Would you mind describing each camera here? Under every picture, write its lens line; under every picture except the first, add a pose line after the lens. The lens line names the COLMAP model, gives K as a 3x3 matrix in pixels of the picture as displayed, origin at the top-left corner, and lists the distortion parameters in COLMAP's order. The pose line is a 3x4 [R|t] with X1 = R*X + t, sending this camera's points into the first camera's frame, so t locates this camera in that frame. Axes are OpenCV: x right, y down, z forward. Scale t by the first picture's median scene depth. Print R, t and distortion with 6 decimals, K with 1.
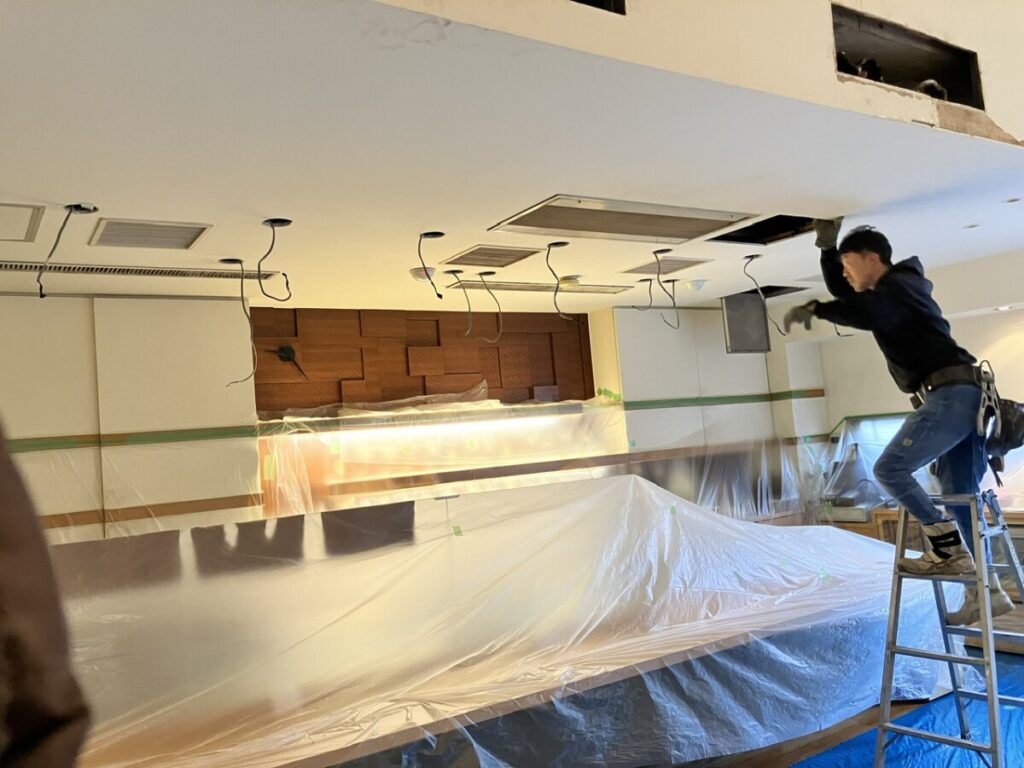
lens RADIAL K [[841.0, 0, 495.3], [0, 841.0, 382.9], [0, 0, 1]] dist [0.011054, 0.010663]
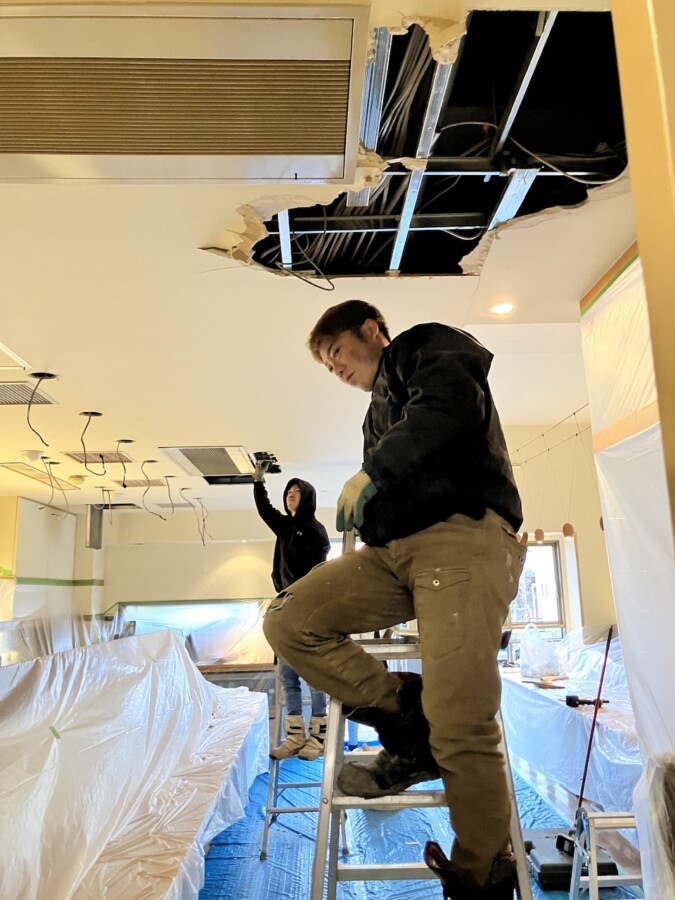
lens RADIAL K [[722.9, 0, 337.5], [0, 722.9, 450.0], [0, 0, 1]] dist [0.045841, 0.002394]
pose [[0.520764, 0.231815, 0.821624, -0.474528], [-0.080646, 0.971481, -0.222980, 0.038695], [-0.849883, 0.049859, 0.524608, 0.057448]]
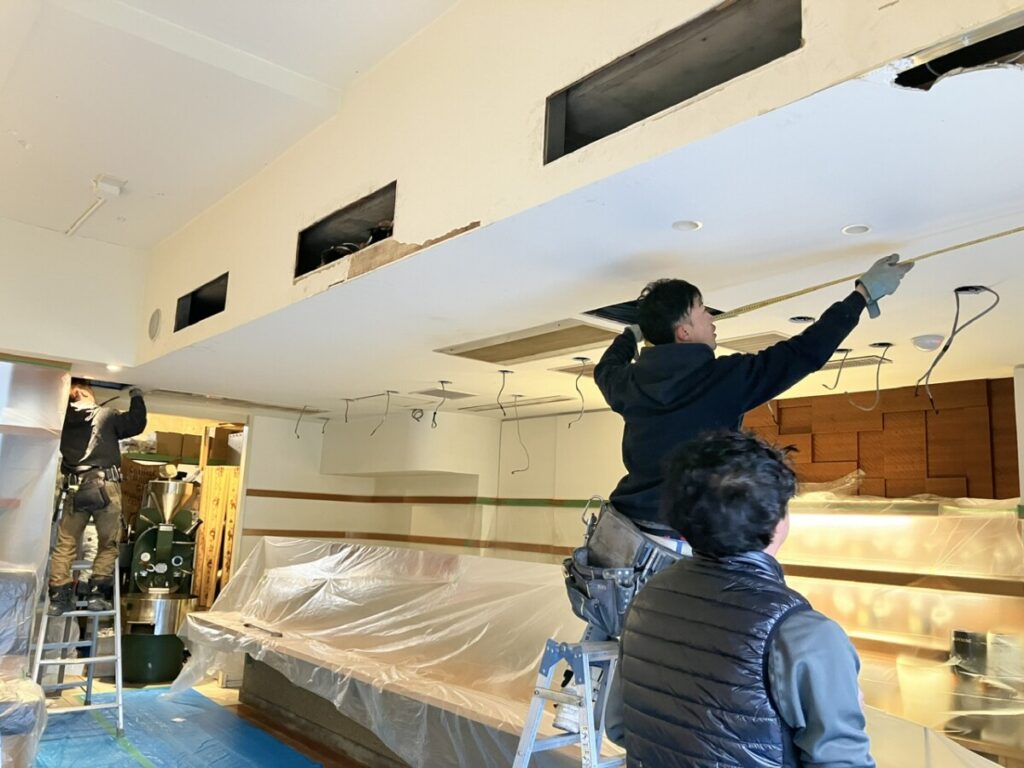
lens RADIAL K [[841.0, 0, 495.3], [0, 841.0, 382.9], [0, 0, 1]] dist [0.011054, 0.010663]
pose [[0.078350, -0.076571, -0.993981, 1.522156], [0.014403, 0.997029, -0.075671, -0.057980], [0.996822, -0.008388, 0.079220, 0.994292]]
